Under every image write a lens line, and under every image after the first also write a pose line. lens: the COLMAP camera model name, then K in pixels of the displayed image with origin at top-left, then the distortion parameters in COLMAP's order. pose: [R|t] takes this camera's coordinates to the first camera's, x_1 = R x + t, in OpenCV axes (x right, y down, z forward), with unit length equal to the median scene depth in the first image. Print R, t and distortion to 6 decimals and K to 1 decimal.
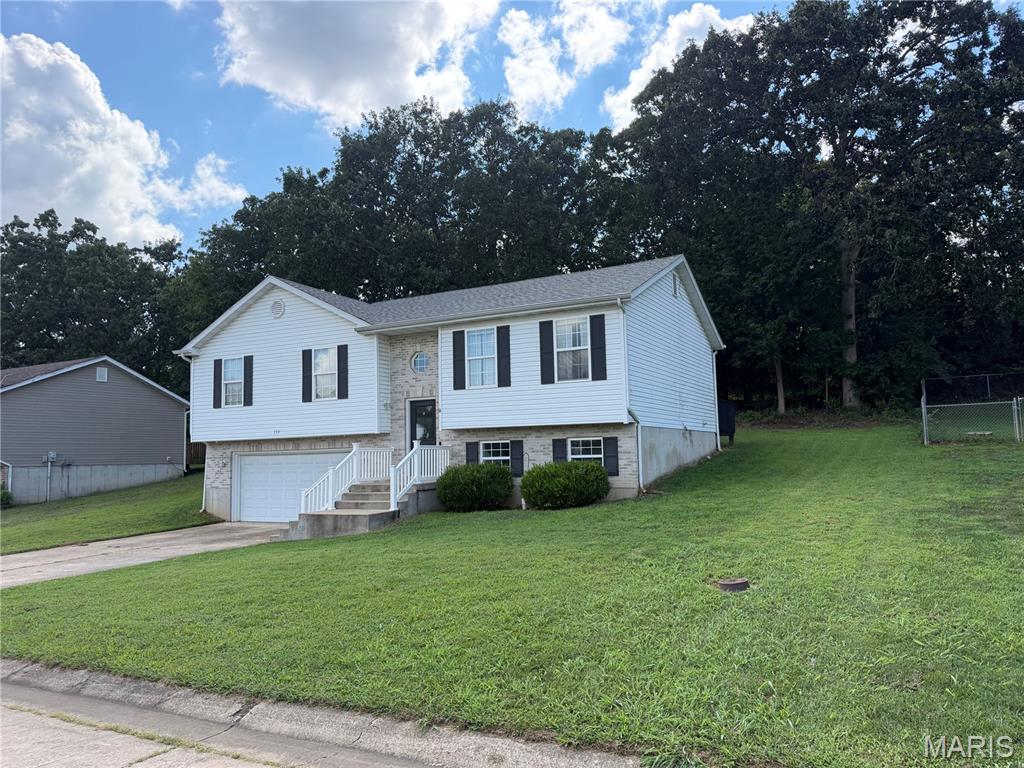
lens RADIAL K [[726.1, 0, 516.1], [0, 726.1, 385.1], [0, 0, 1]] dist [0.064872, -0.023516]
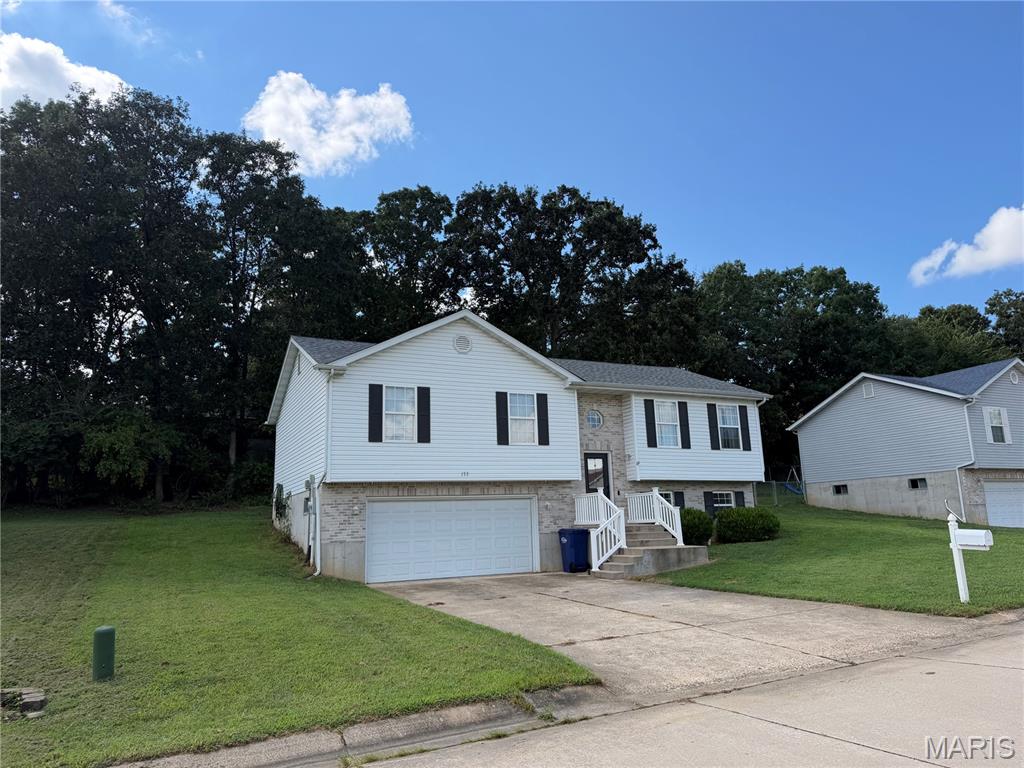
lens RADIAL K [[726.1, 0, 516.5], [0, 726.1, 383.4], [0, 0, 1]] dist [0.064872, -0.023516]
pose [[0.603472, 0.154043, 0.782363, -1.135597], [-0.067034, 0.987490, -0.142724, 0.085594], [-0.794561, 0.033685, 0.606249, 0.419820]]
